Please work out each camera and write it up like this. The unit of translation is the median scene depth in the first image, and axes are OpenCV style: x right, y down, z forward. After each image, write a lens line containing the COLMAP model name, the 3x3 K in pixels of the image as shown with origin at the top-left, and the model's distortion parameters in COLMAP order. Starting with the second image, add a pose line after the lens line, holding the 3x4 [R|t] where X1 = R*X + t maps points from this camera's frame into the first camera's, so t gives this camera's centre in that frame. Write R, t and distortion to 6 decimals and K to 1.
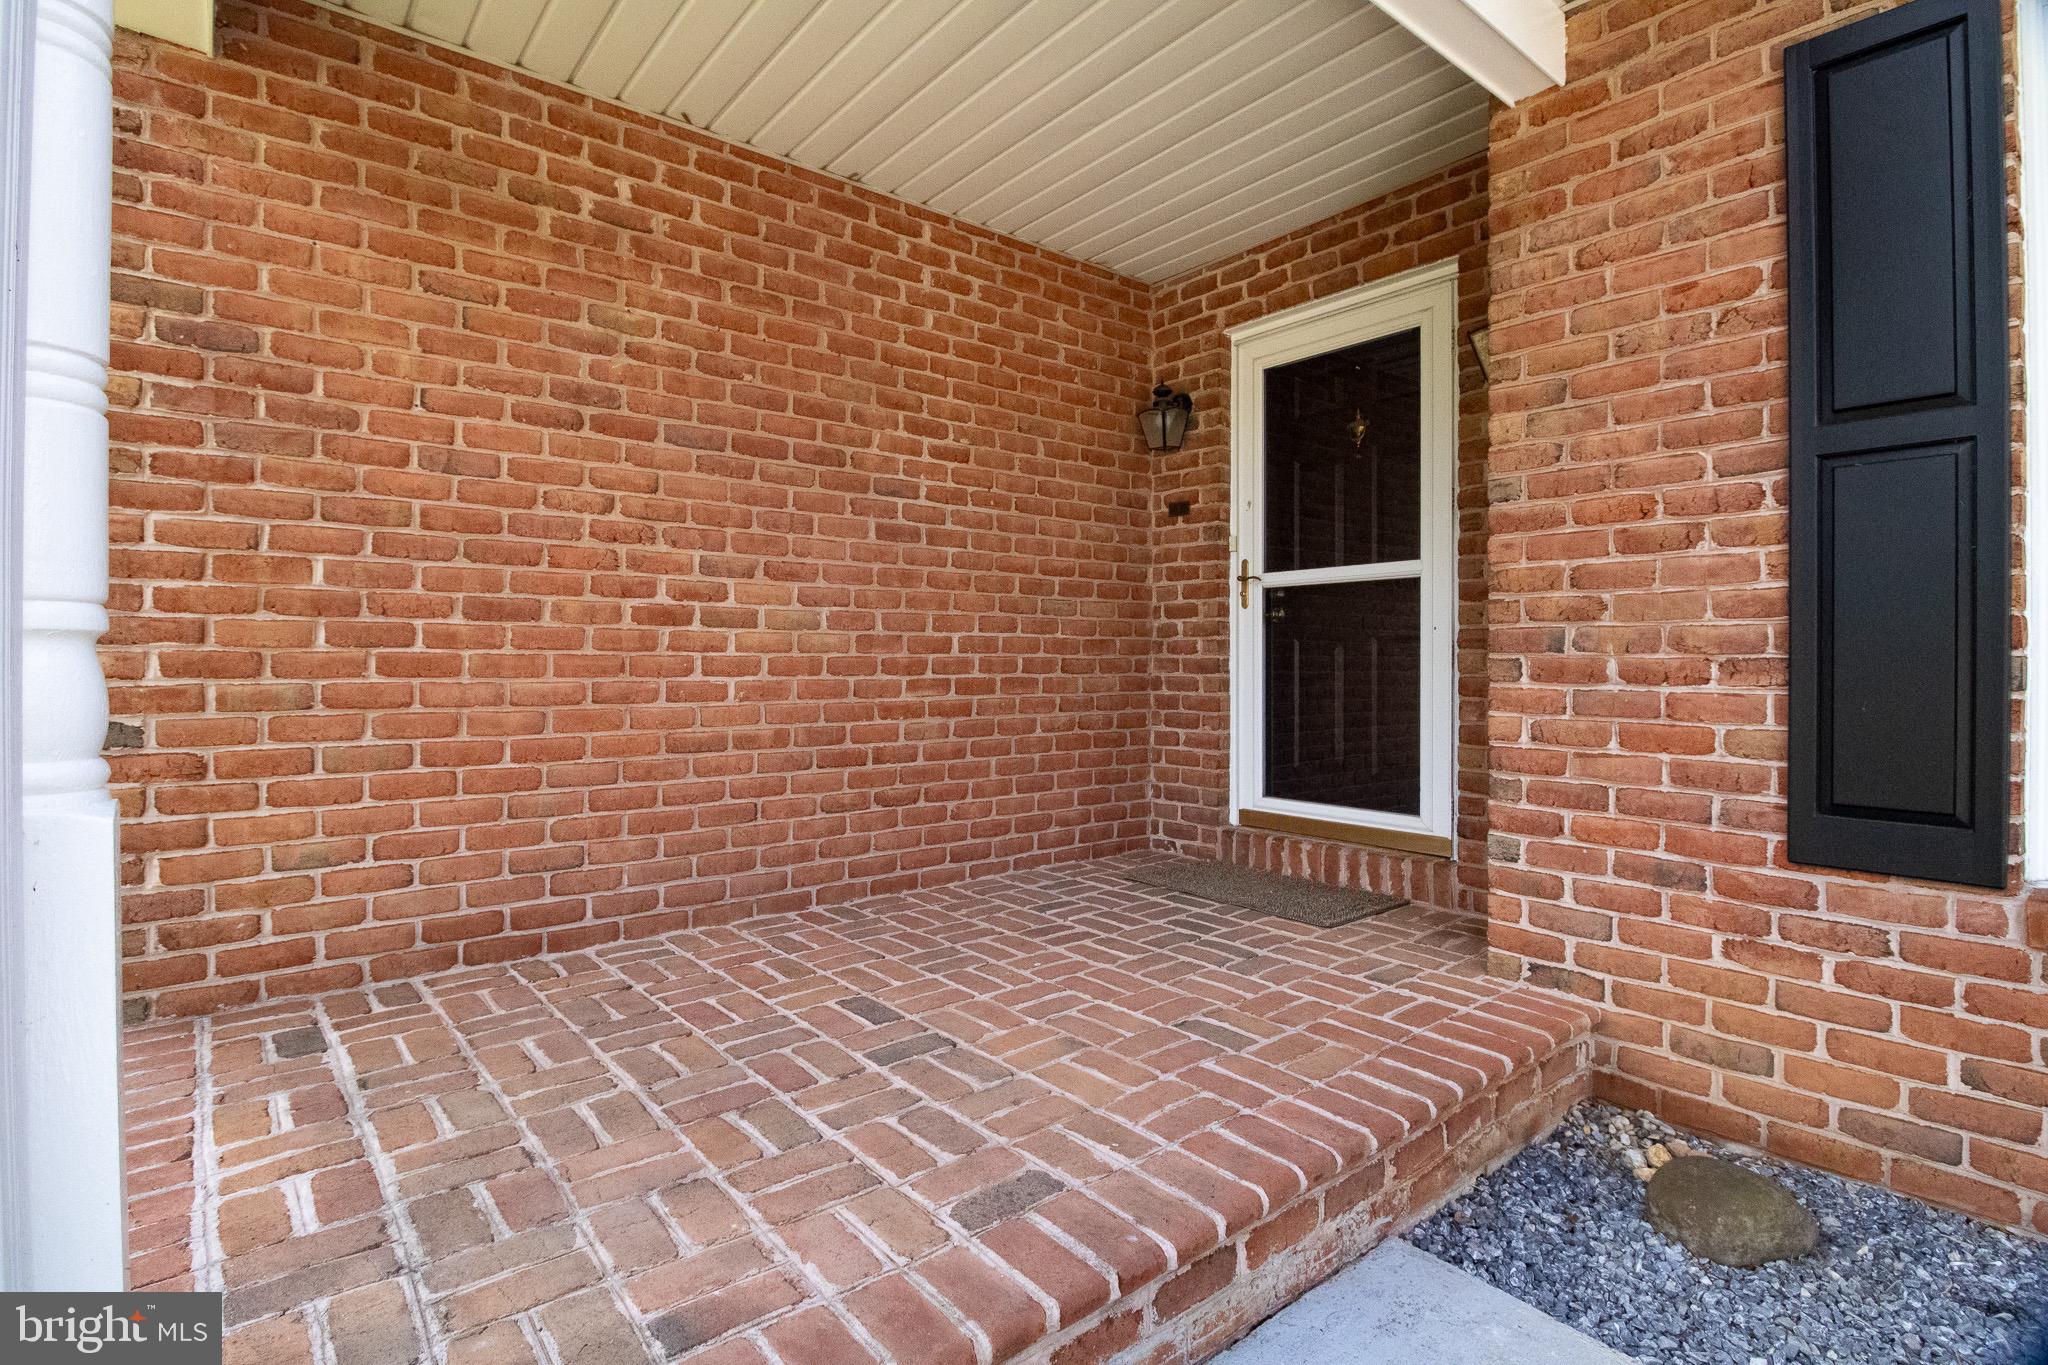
lens RADIAL K [[964.3, 0, 1018.0], [0, 964.3, 658.5], [0, 0, 1]] dist [0.000688, -0.011320]
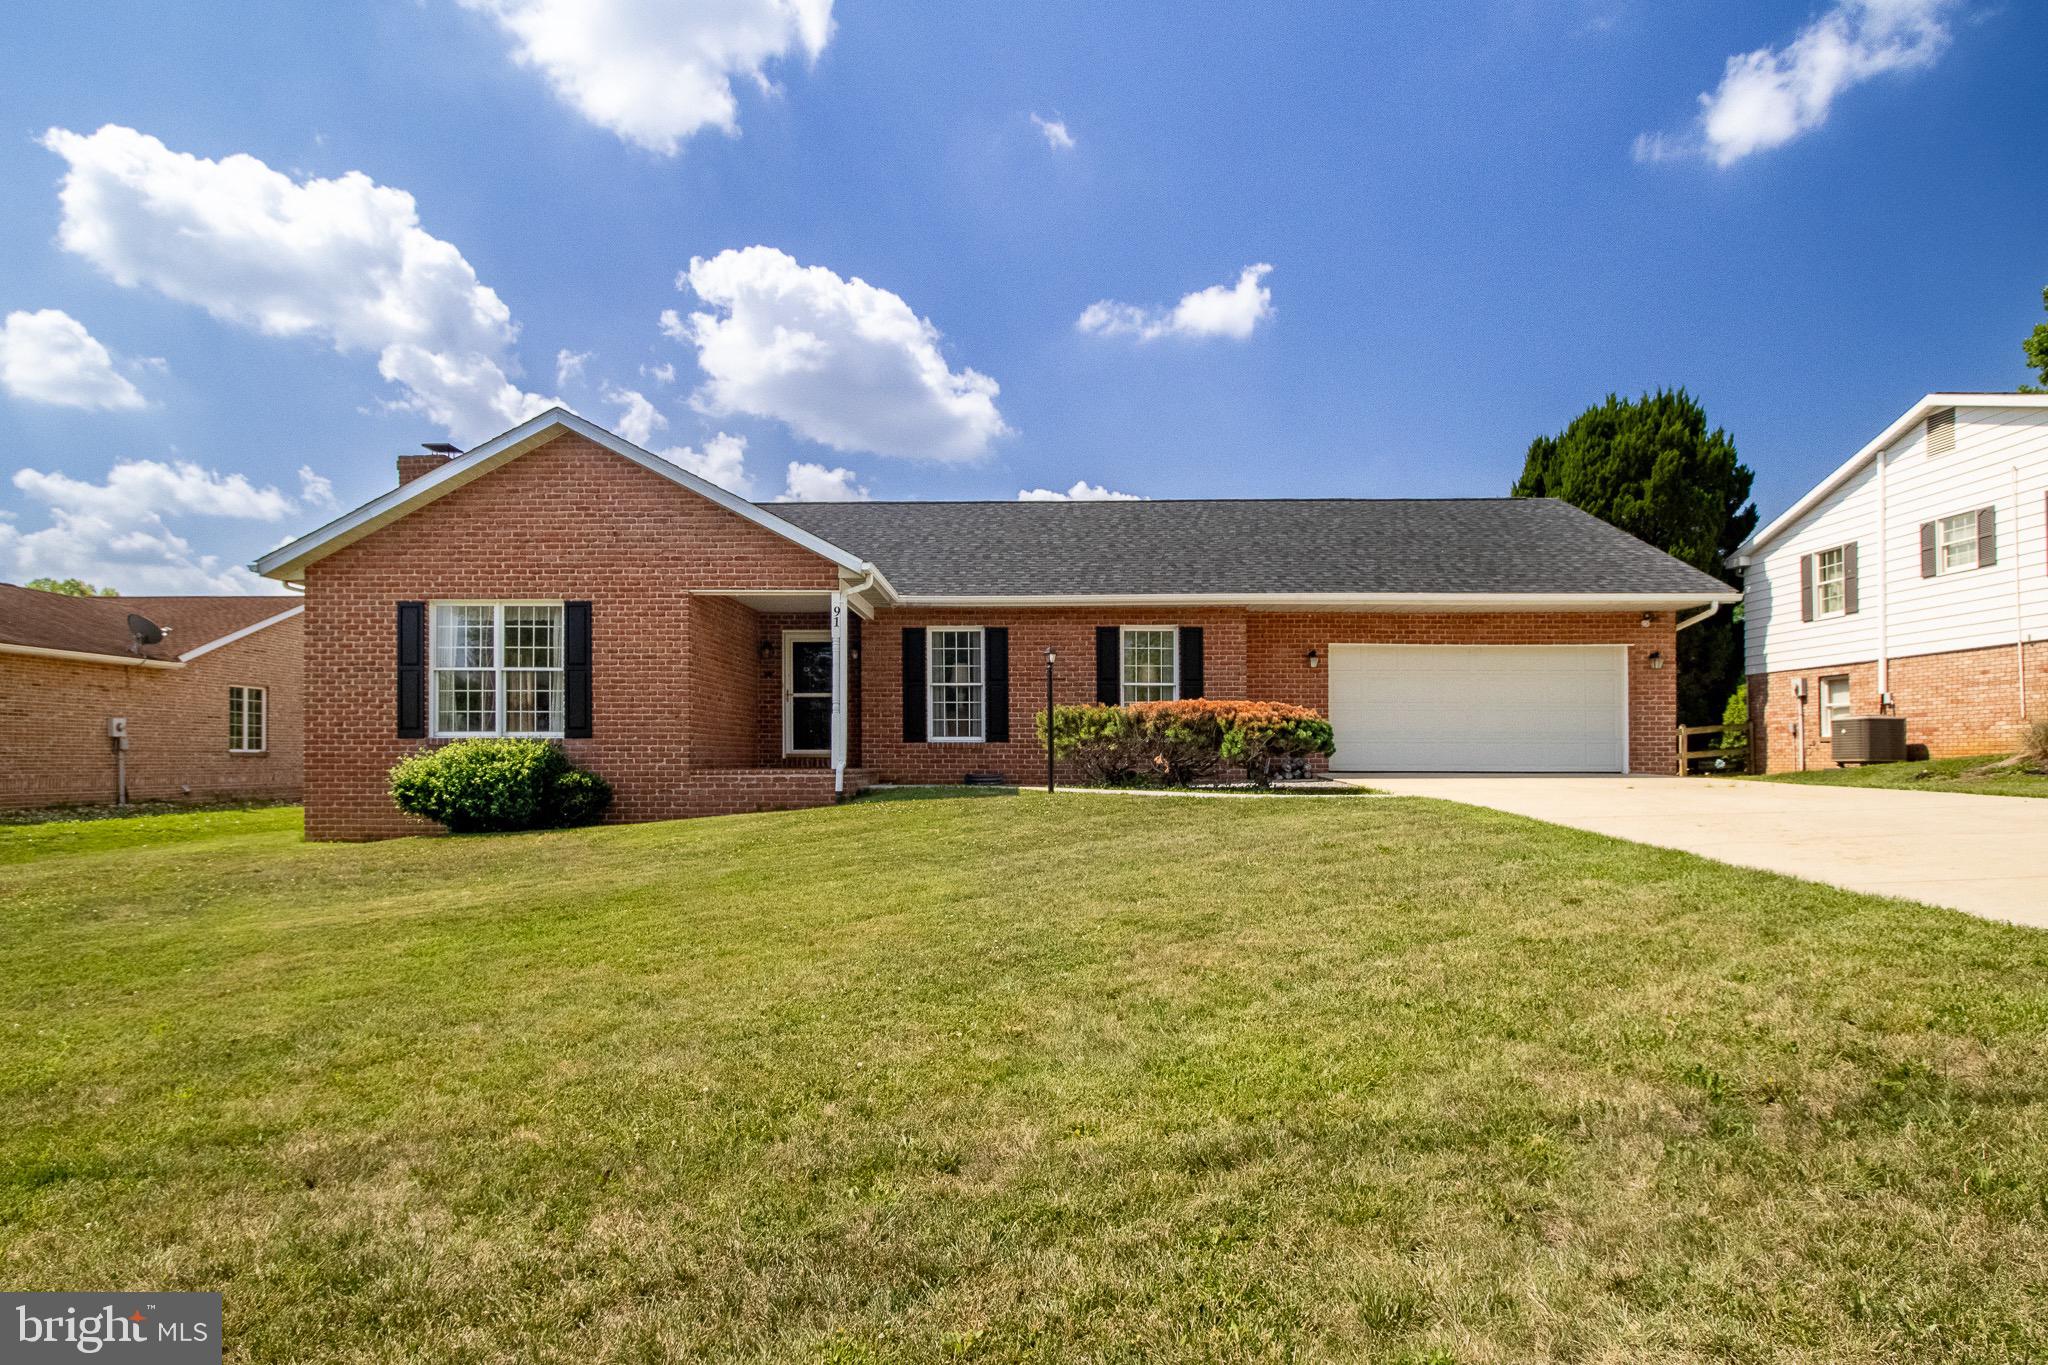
lens RADIAL K [[1072.0, 0, 984.1], [0, 1072.0, 740.4], [0, 0, 1]] dist [-0.008068, -0.001162]
pose [[0.659407, 0.011836, 0.751693, -2.549958], [-0.001624, 0.999896, -0.014319, 0.167741], [-0.751784, 0.008221, 0.659358, -2.507490]]
